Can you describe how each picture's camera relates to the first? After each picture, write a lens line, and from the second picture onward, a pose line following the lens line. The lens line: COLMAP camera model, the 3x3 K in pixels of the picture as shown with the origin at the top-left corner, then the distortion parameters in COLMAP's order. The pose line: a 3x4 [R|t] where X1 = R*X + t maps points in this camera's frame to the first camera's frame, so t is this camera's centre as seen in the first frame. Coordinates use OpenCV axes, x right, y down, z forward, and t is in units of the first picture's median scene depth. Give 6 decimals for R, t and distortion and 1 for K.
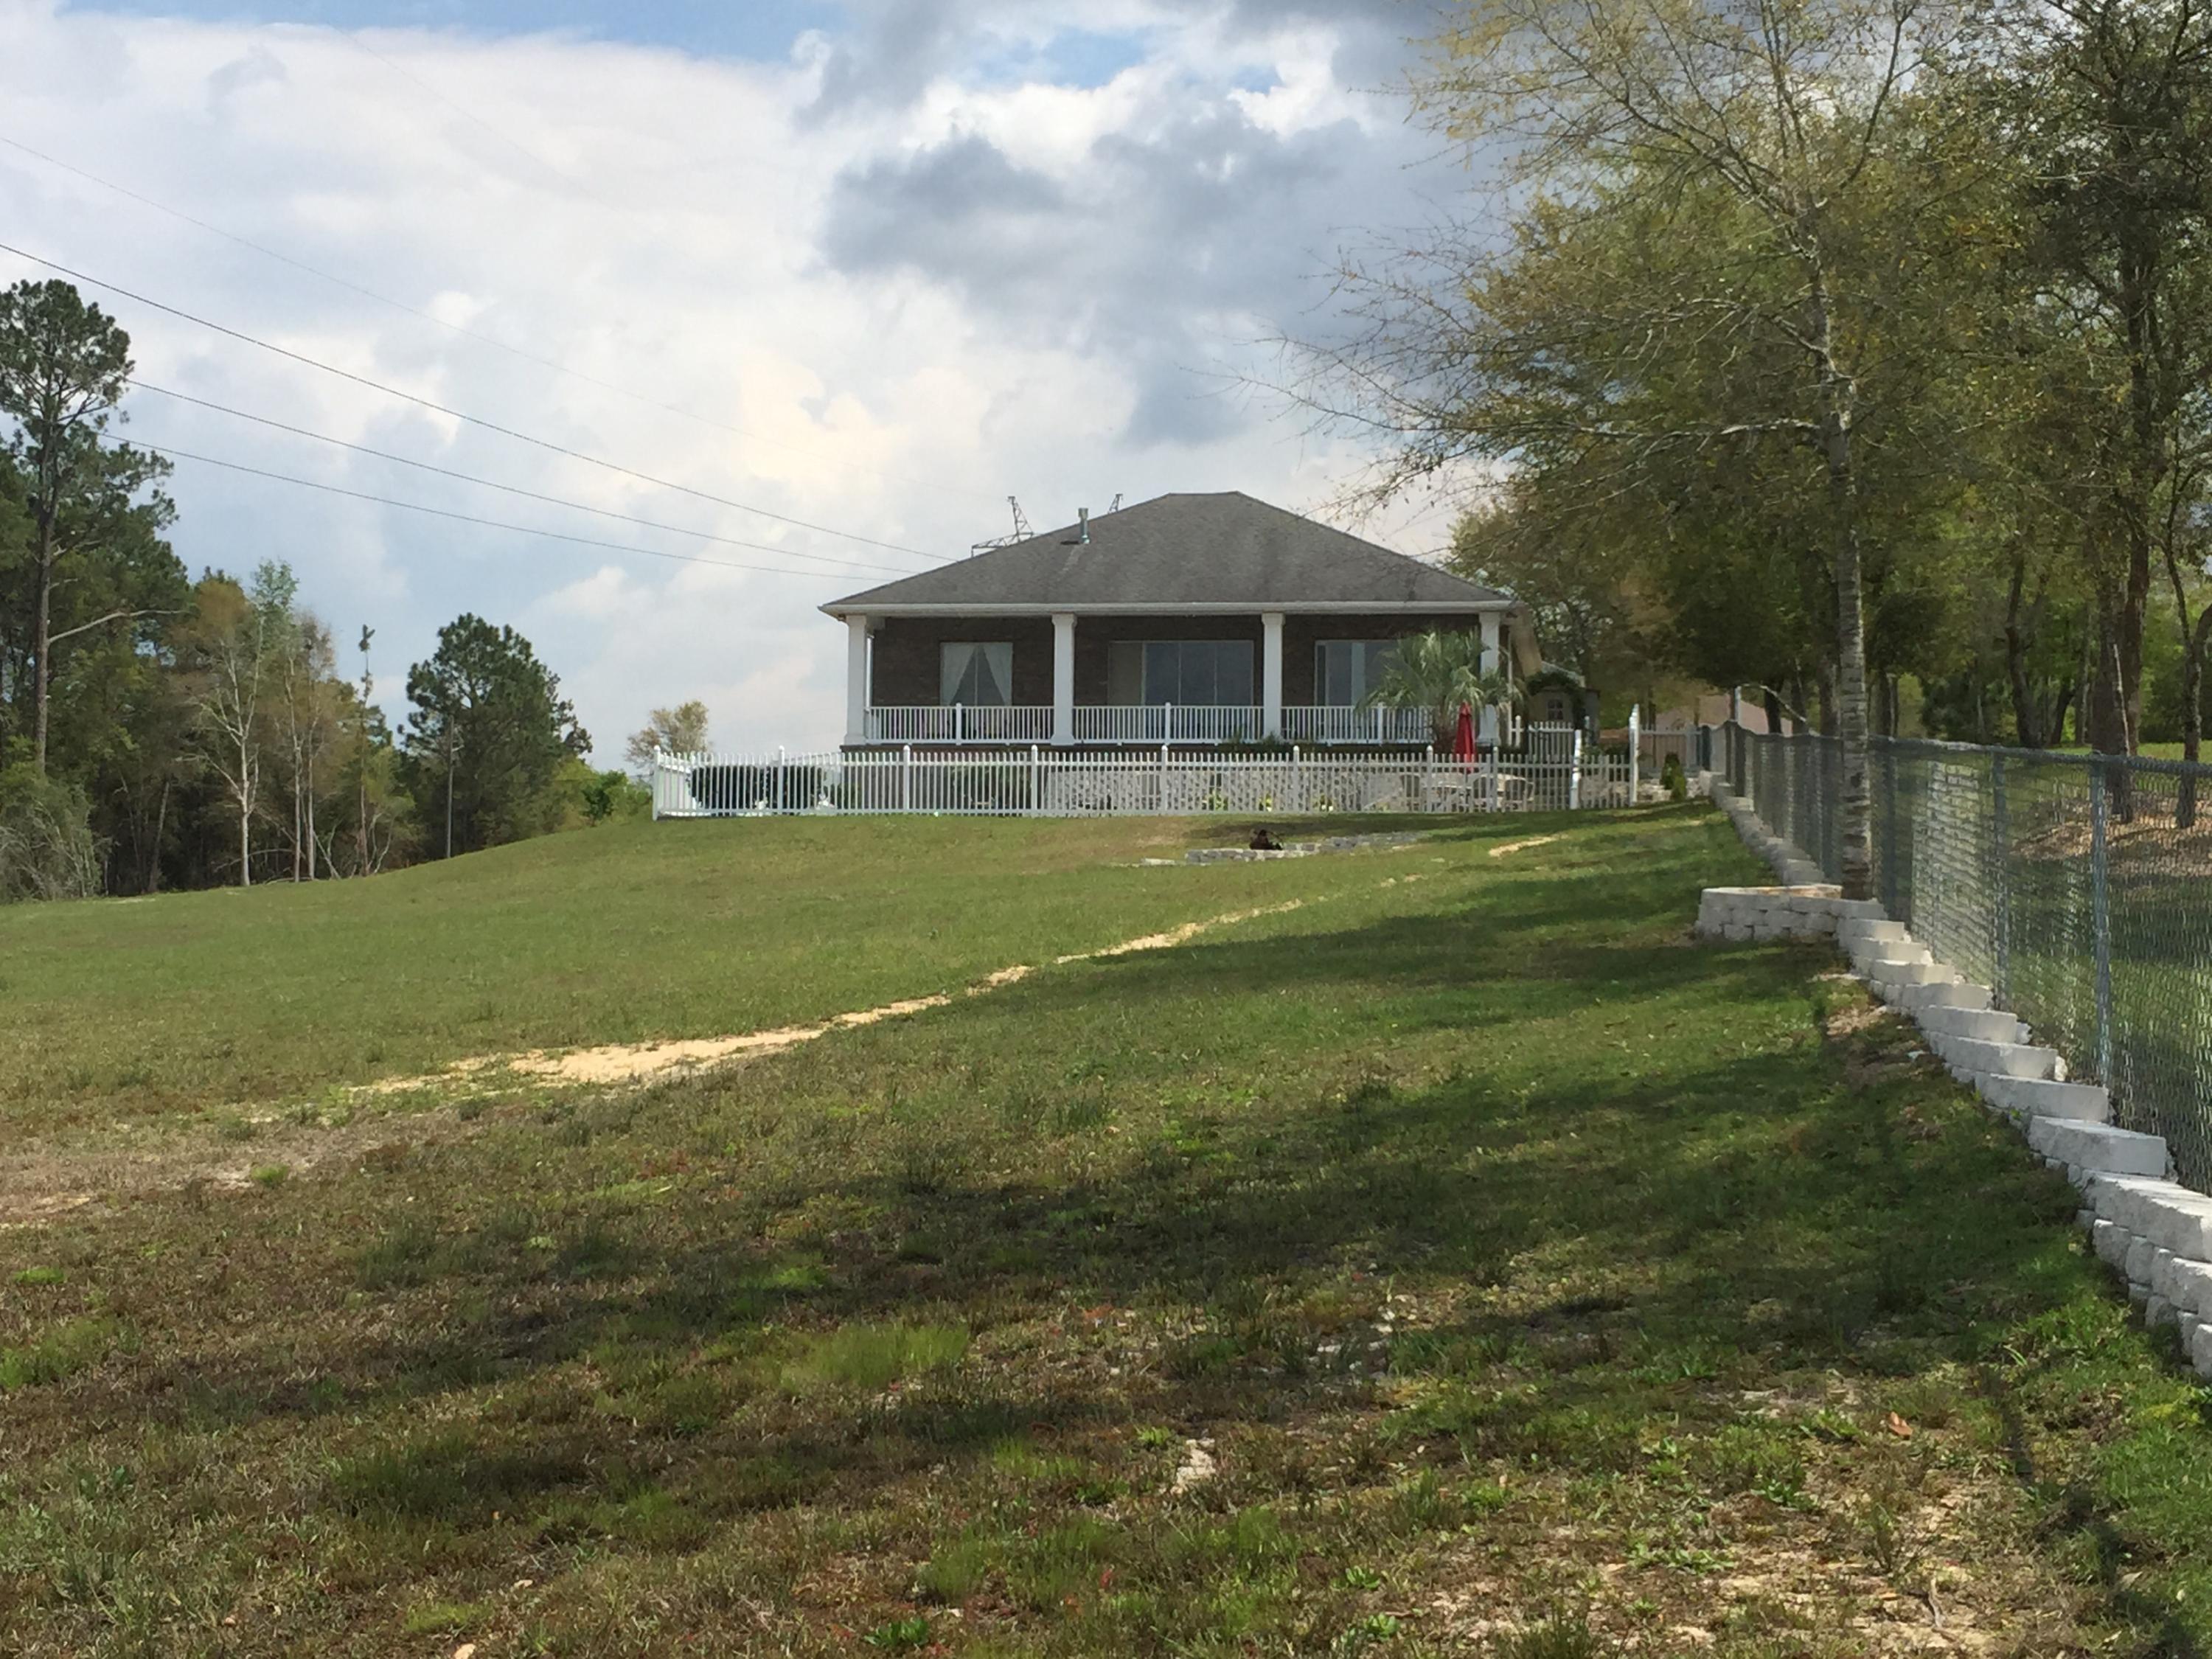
lens RADIAL K [[3152.8, 0, 1106.0], [0, 3152.8, 829.5], [0, 0, 1]] dist [0.002618, -0.010289]
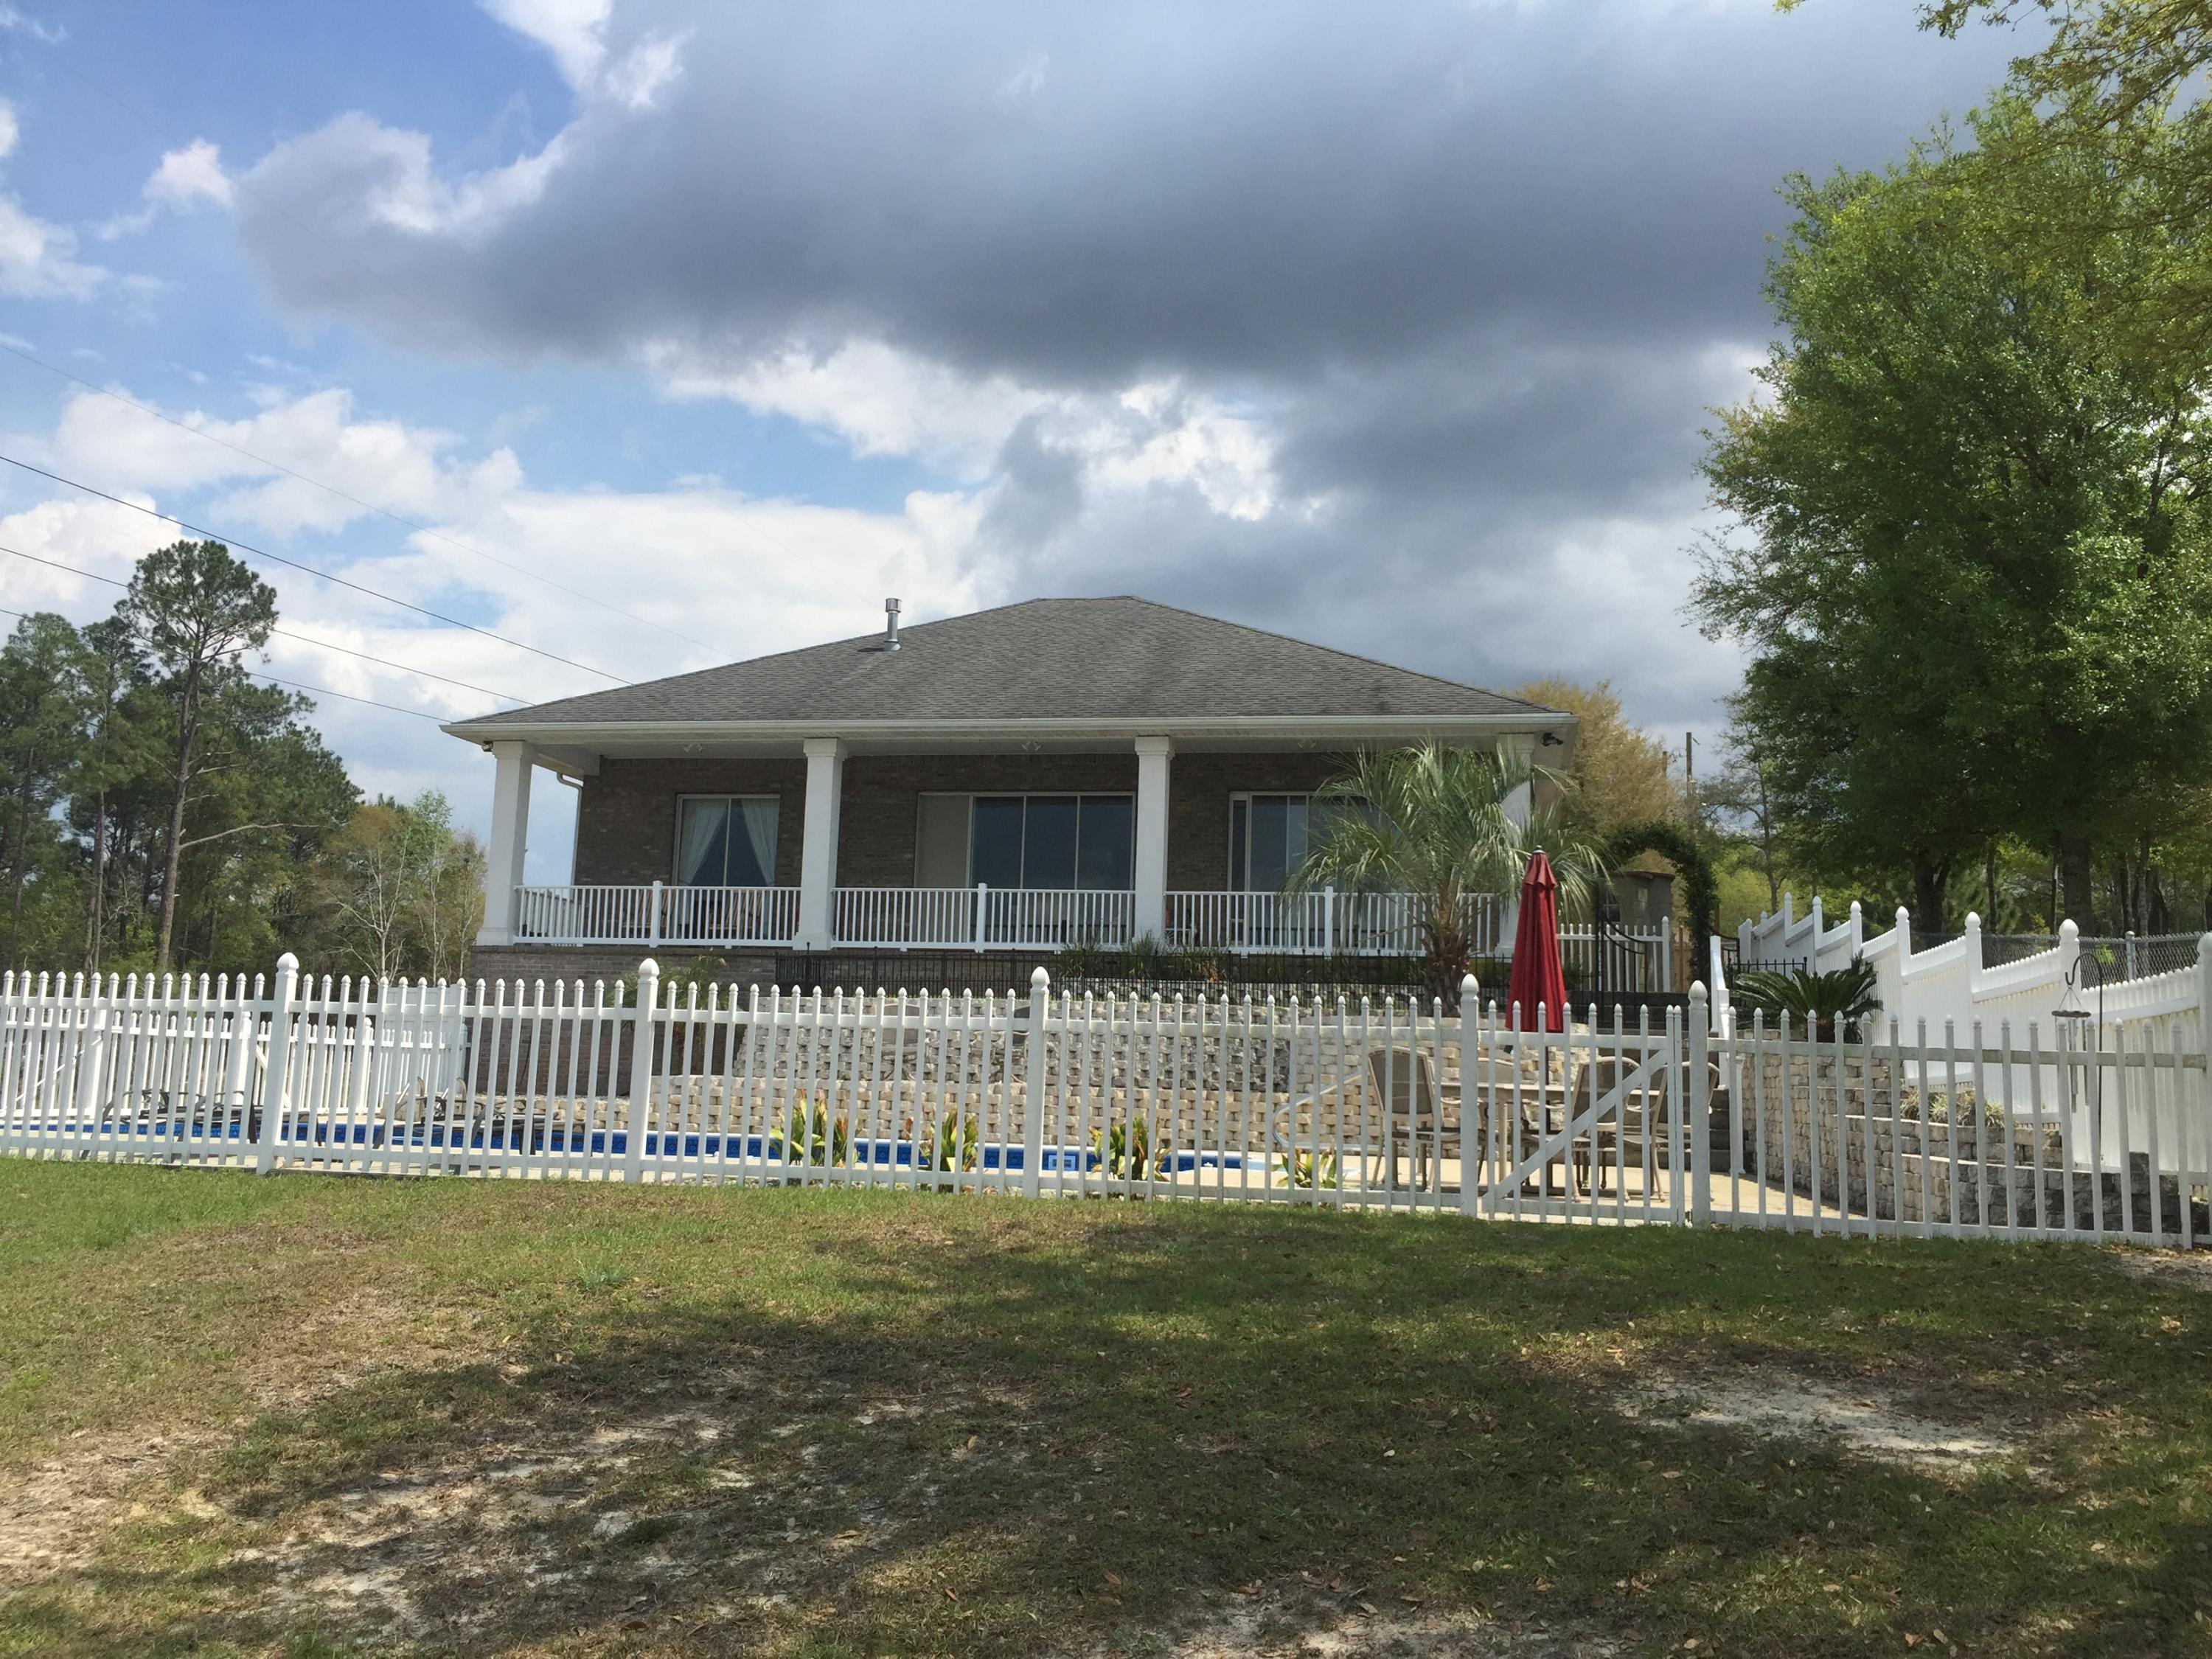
lens RADIAL K [[1920.4, 0, 1106.7], [0, 1920.4, 824.4], [0, 0, 1]] dist [0.087914, -0.114911]
pose [[0.999288, 0.013655, -0.035161, 0.055932], [-0.016841, 0.995618, -0.091980, -0.017306], [0.033751, 0.092507, 0.995140, 0.617146]]
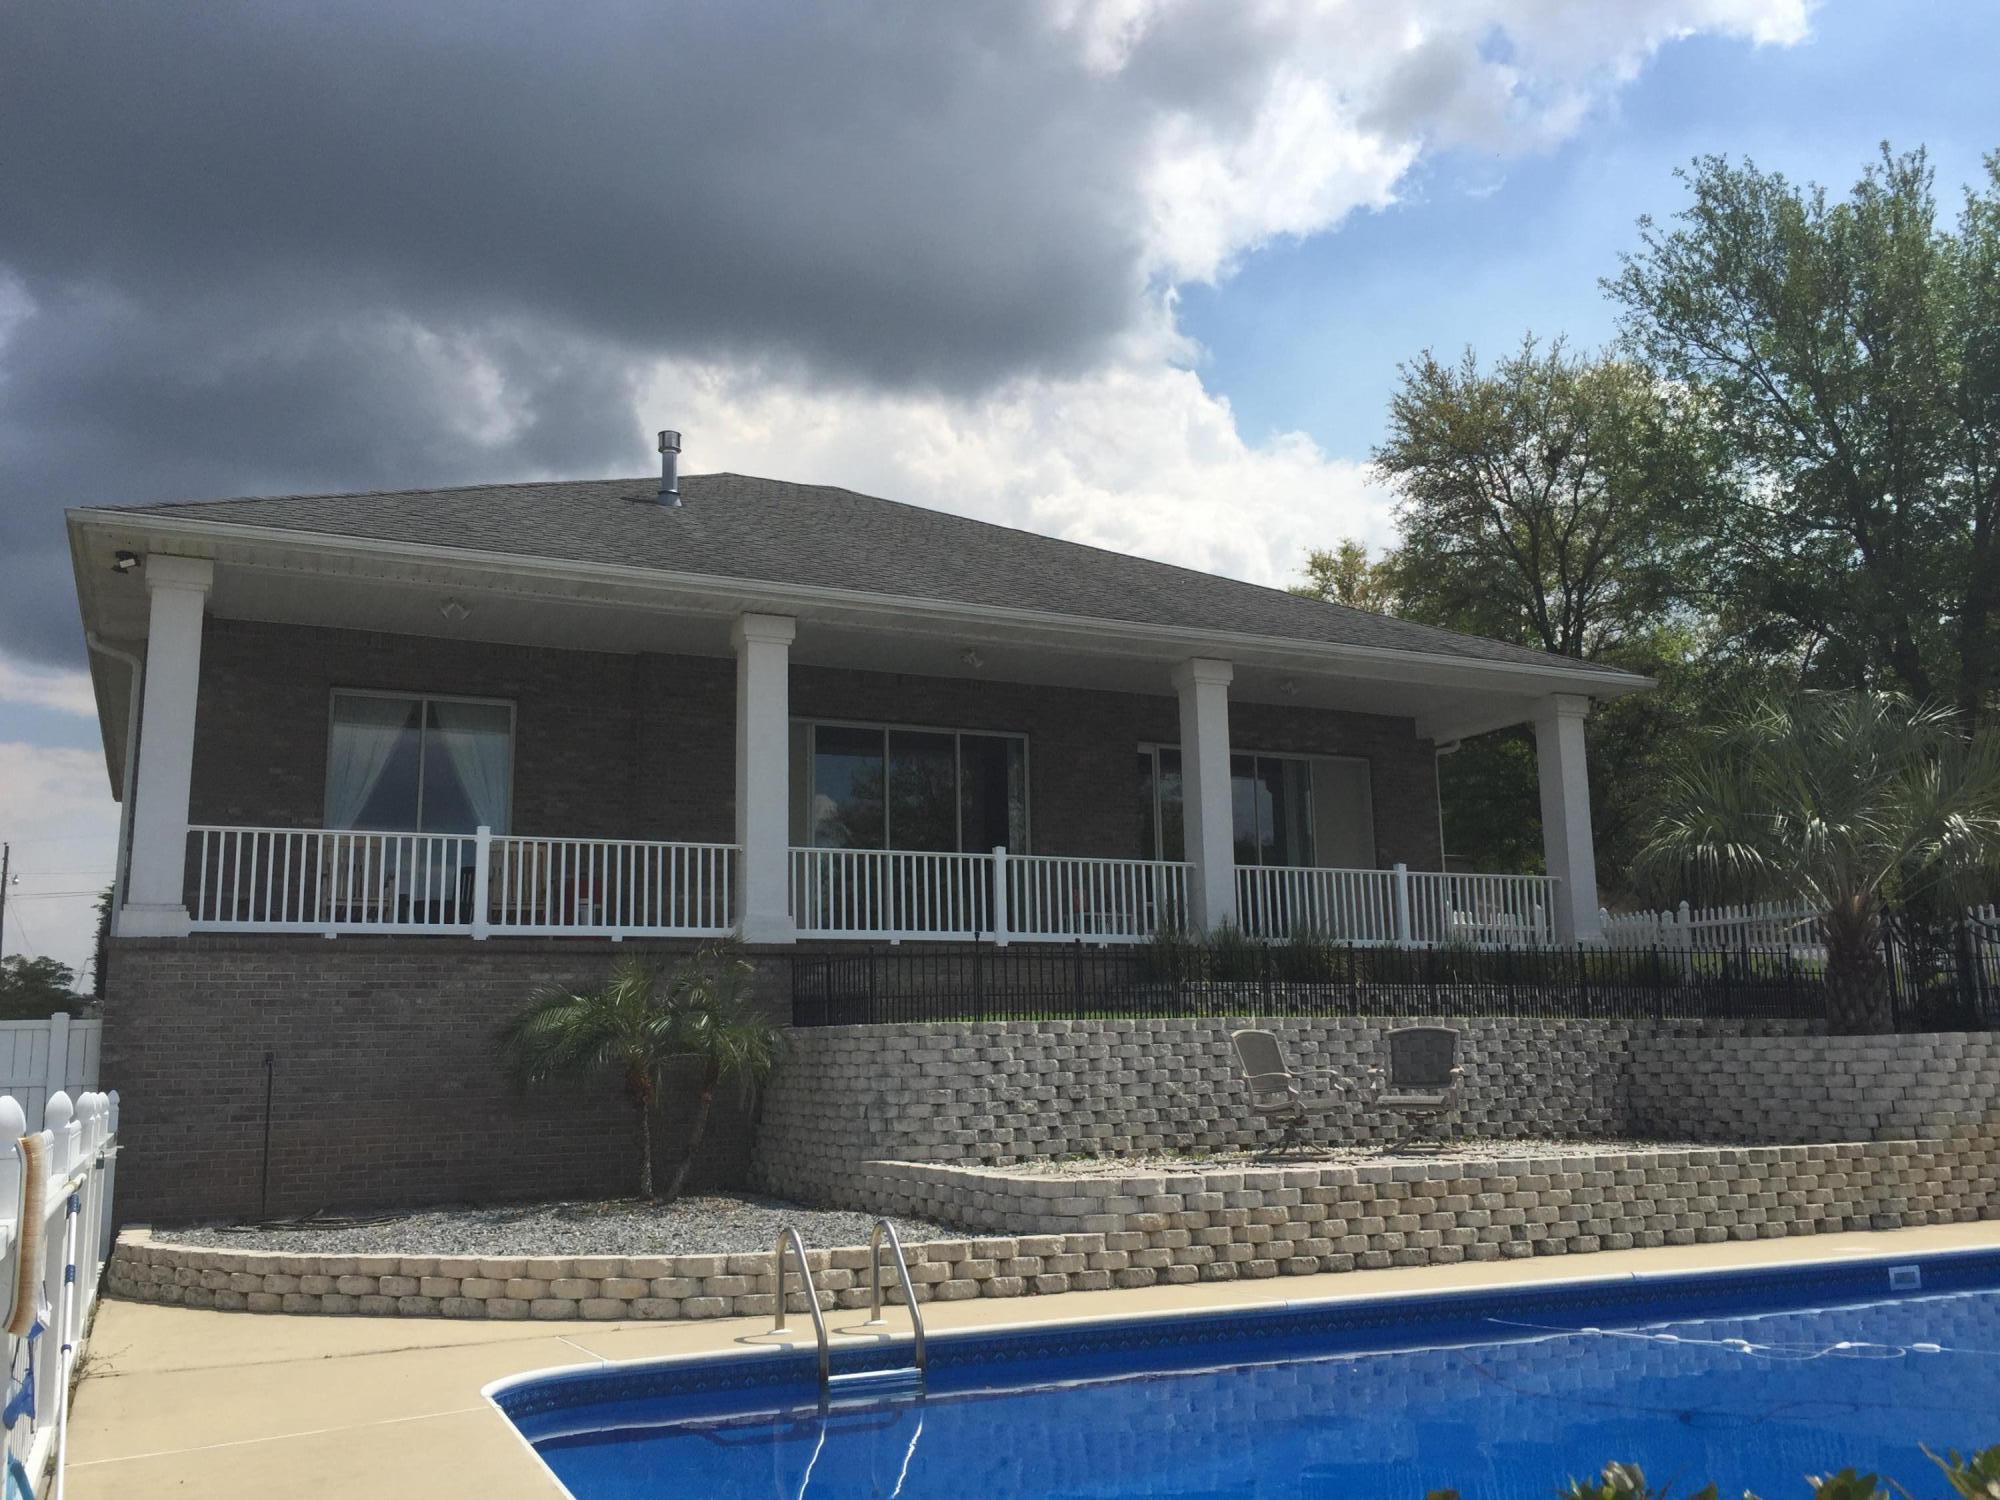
lens RADIAL K [[1736.4, 0, 1000.7], [0, 1736.4, 745.4], [0, 0, 1]] dist [0.087914, -0.114911]
pose [[0.826696, 0.073396, 0.557841, -0.111301], [-0.009978, 0.993212, -0.115892, -0.026113], [-0.562560, 0.090241, 0.821817, 0.792486]]
